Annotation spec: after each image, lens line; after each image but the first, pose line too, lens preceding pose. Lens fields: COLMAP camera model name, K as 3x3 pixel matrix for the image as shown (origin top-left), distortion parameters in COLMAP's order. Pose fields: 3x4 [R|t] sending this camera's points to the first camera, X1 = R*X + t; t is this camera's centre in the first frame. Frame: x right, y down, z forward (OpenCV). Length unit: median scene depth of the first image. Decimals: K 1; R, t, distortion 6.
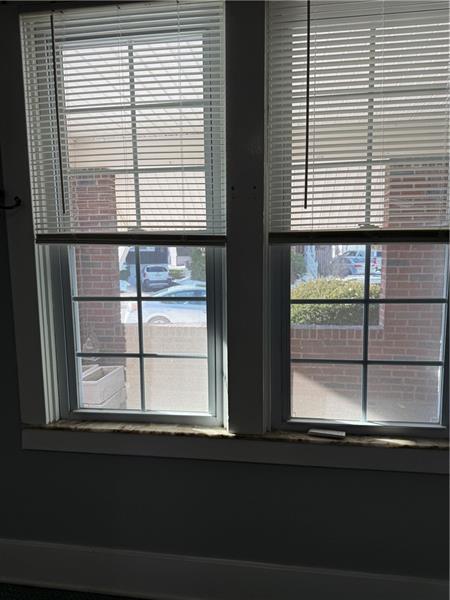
lens RADIAL K [[422.8, 0, 223.4], [0, 422.8, 302.7], [0, 0, 1]] dist [0.063112, -0.069235]
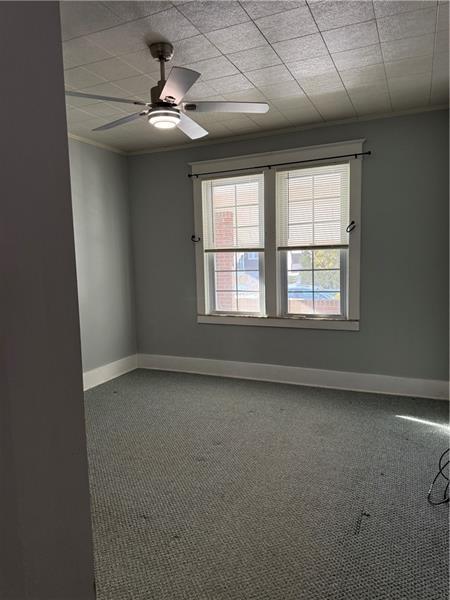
lens RADIAL K [[422.8, 0, 224.9], [0, 422.8, 299.2], [0, 0, 1]] dist [0.063112, -0.069235]
pose [[0.957427, 0.011886, -0.288432, 0.572021], [-0.025193, 0.998780, -0.042468, 0.316132], [0.287575, 0.047926, 0.956558, -1.818056]]
